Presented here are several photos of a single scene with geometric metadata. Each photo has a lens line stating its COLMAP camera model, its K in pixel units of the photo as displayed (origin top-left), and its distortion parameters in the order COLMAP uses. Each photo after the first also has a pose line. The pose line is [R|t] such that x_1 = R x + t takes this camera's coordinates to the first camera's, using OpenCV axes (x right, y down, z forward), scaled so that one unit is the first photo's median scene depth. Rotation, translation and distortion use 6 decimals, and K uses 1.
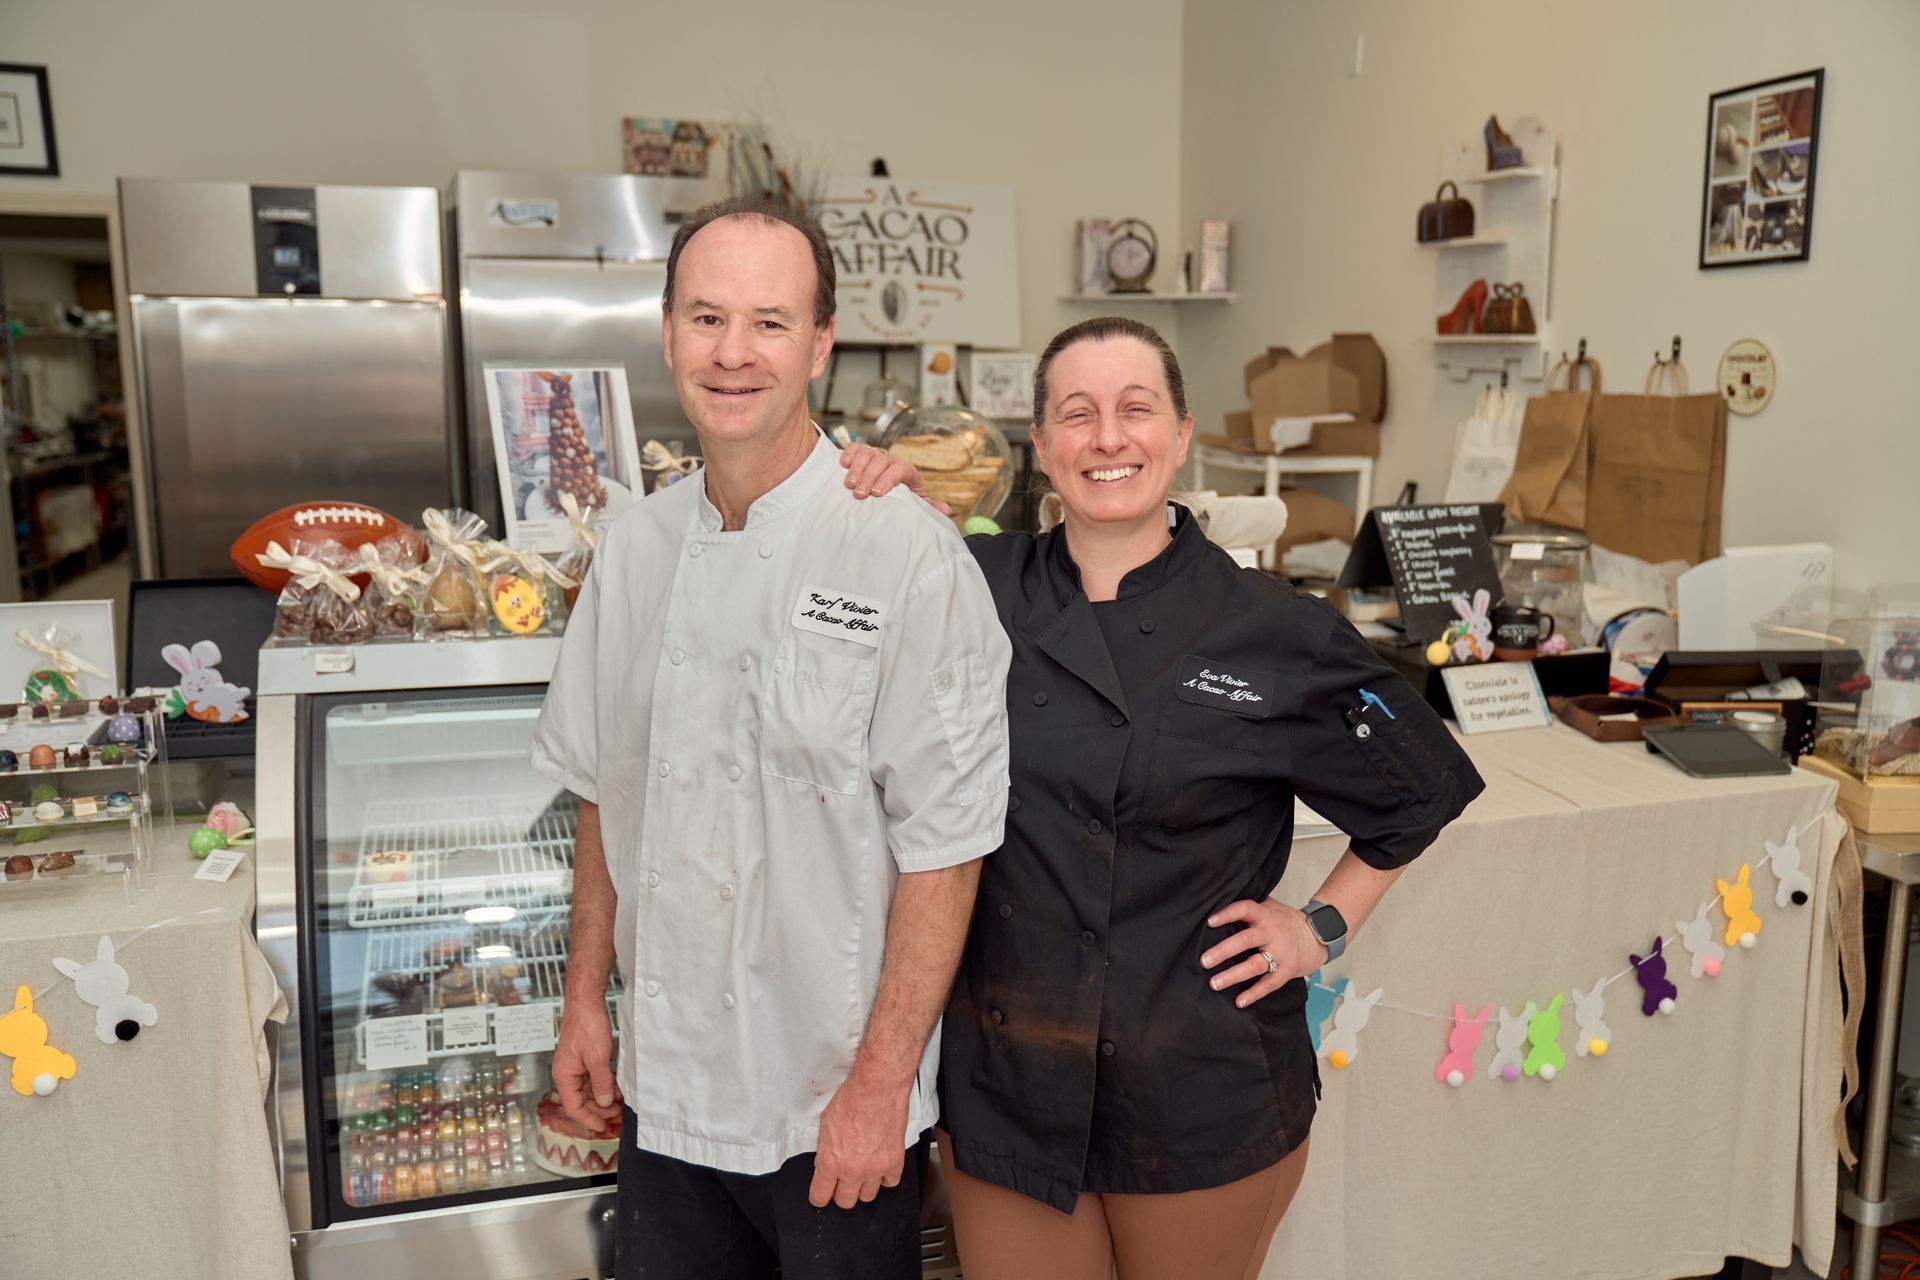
lens RADIAL K [[1548.2, 0, 960.0], [0, 1548.2, 640.0], [0, 0, 1]] dist [-0.095445, 0.132545]
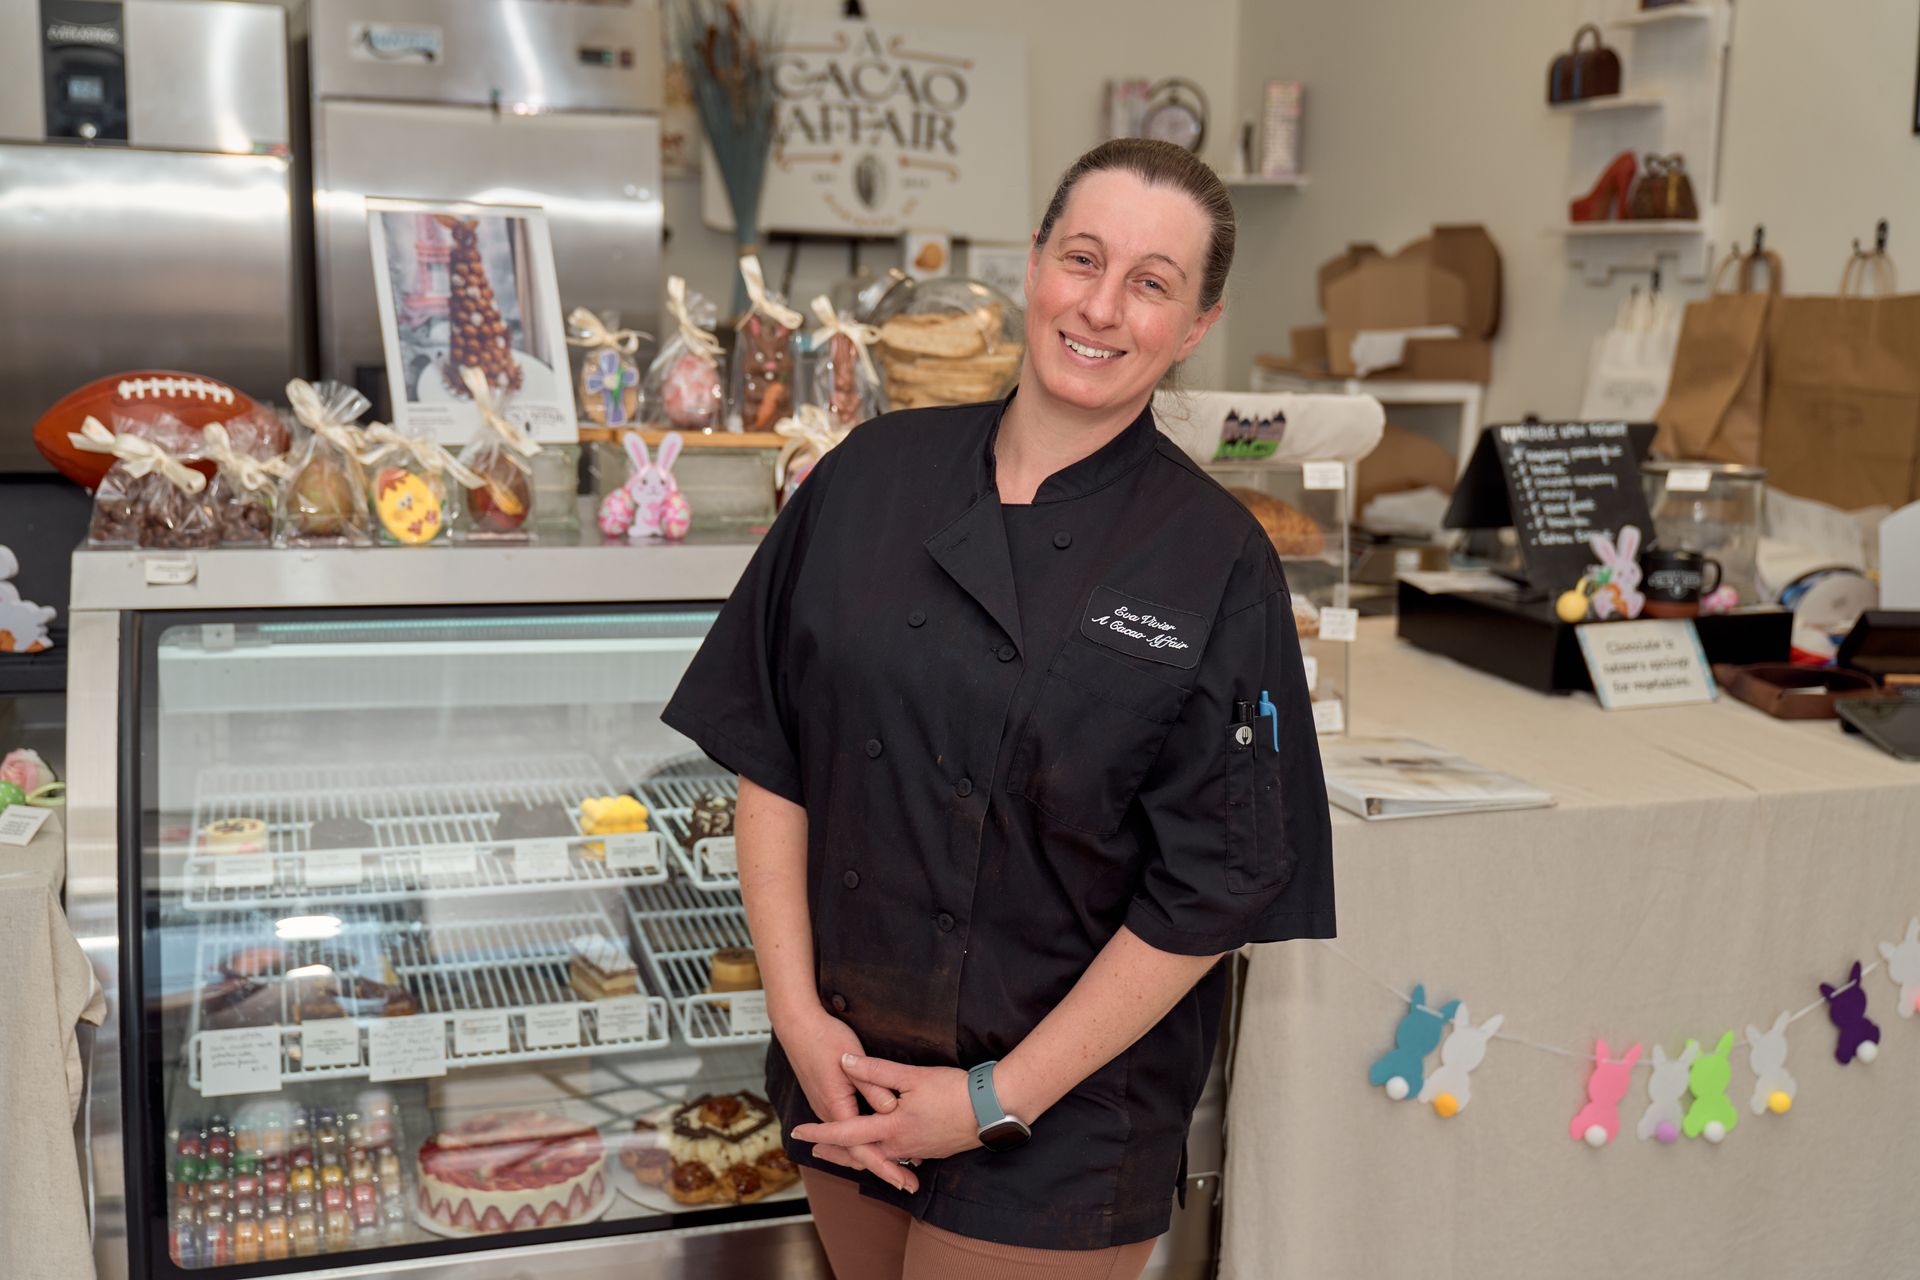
lens RADIAL K [[1994.7, 0, 960.0], [0, 1994.7, 640.0], [0, 0, 1]] dist [0.002667, -0.009824]
pose [[0.999773, 0.015565, 0.014568, -0.015919], [-0.015475, 0.999860, -0.006313, 0.036351], [-0.014664, 0.006086, 0.999874, -0.015048]]
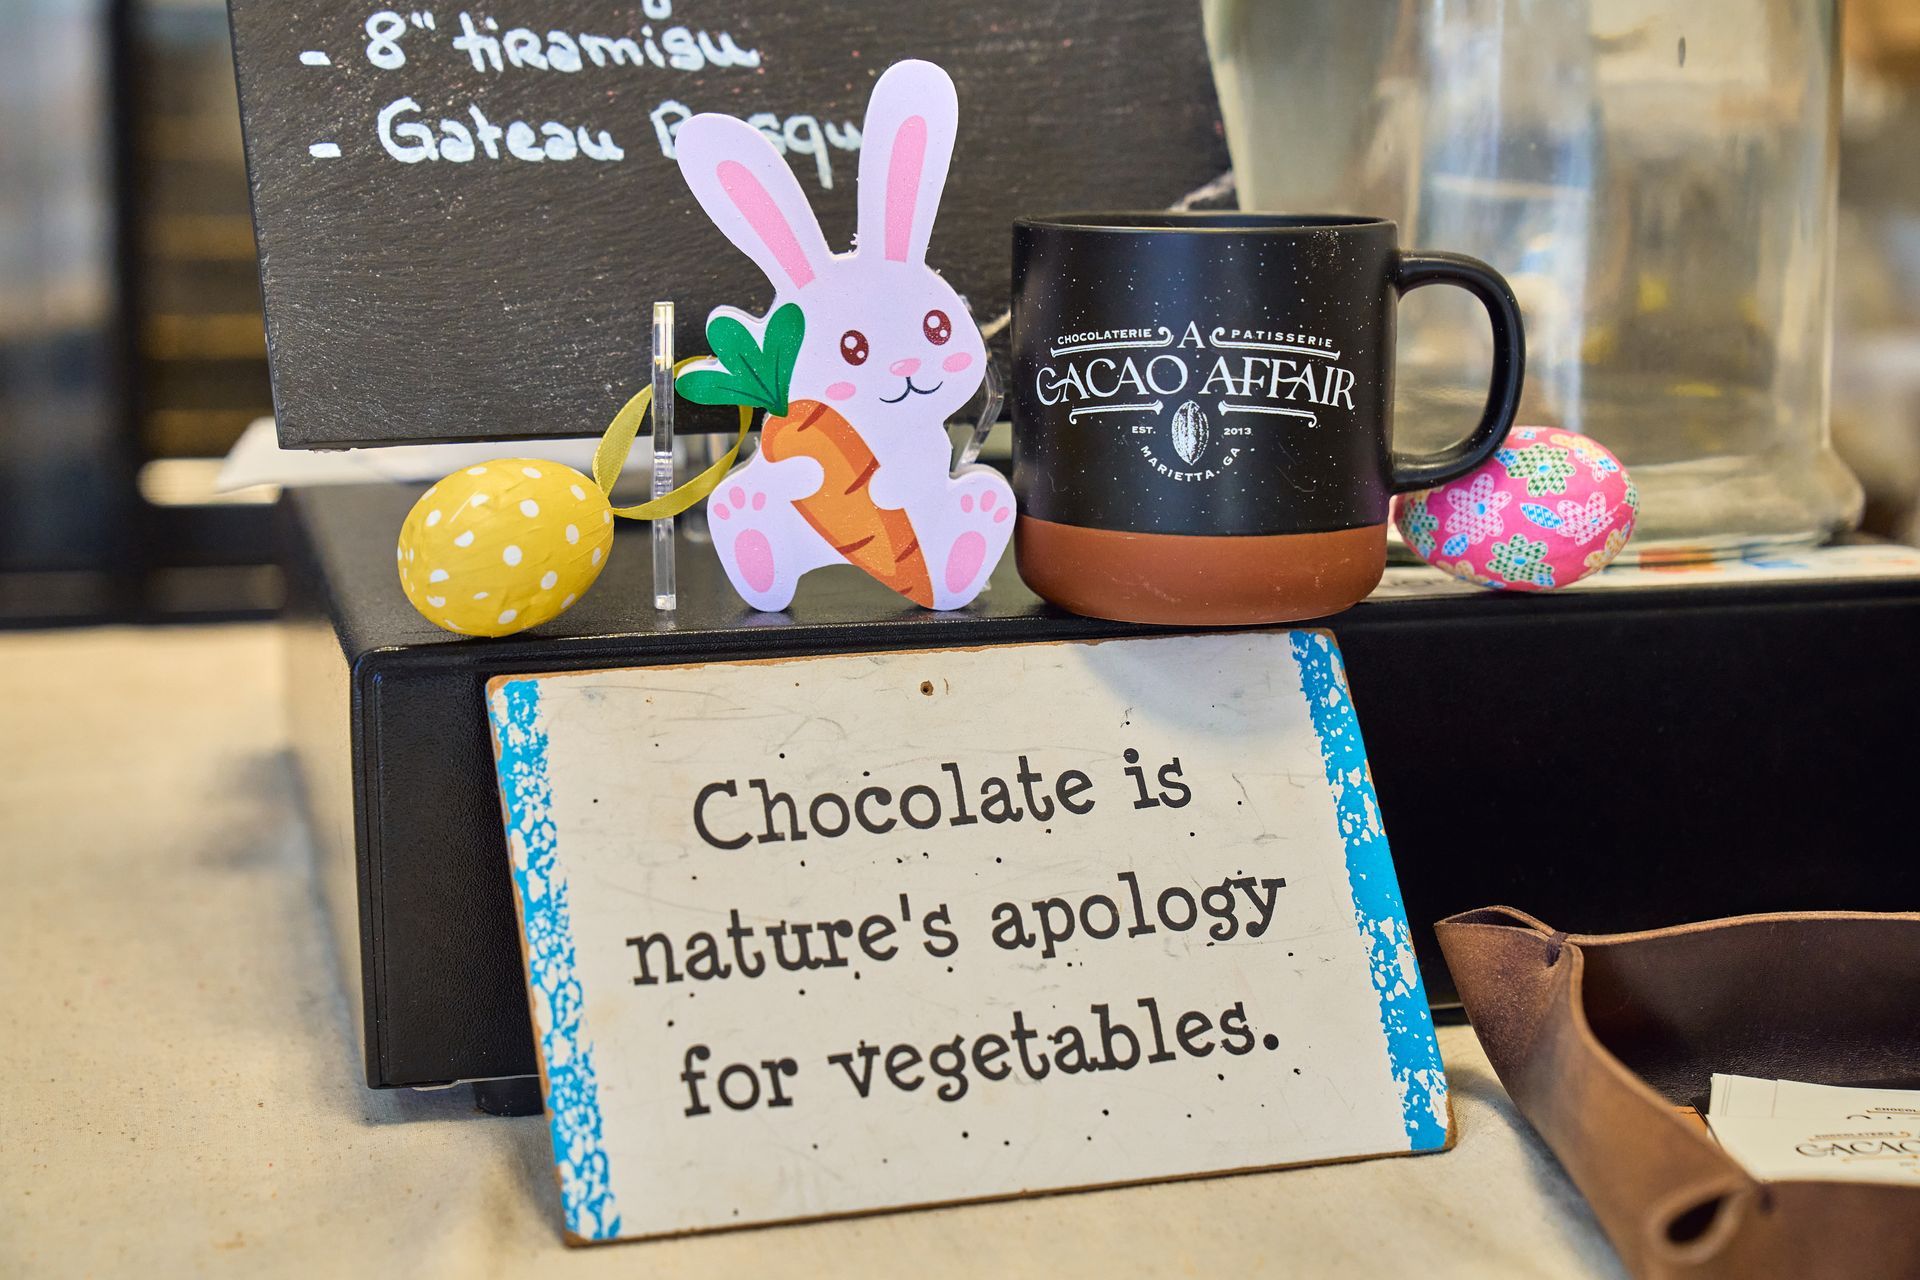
lens RADIAL K [[3263.0, 0, 960.0], [0, 3263.0, 640.0], [0, 0, 1]] dist [-0.078519, -0.003458]
pose [[0.998116, 0.015039, -0.059490, 0.357052], [-0.016204, 0.999685, -0.019144, 0.020121], [0.059183, 0.020072, 0.998045, 0.727413]]
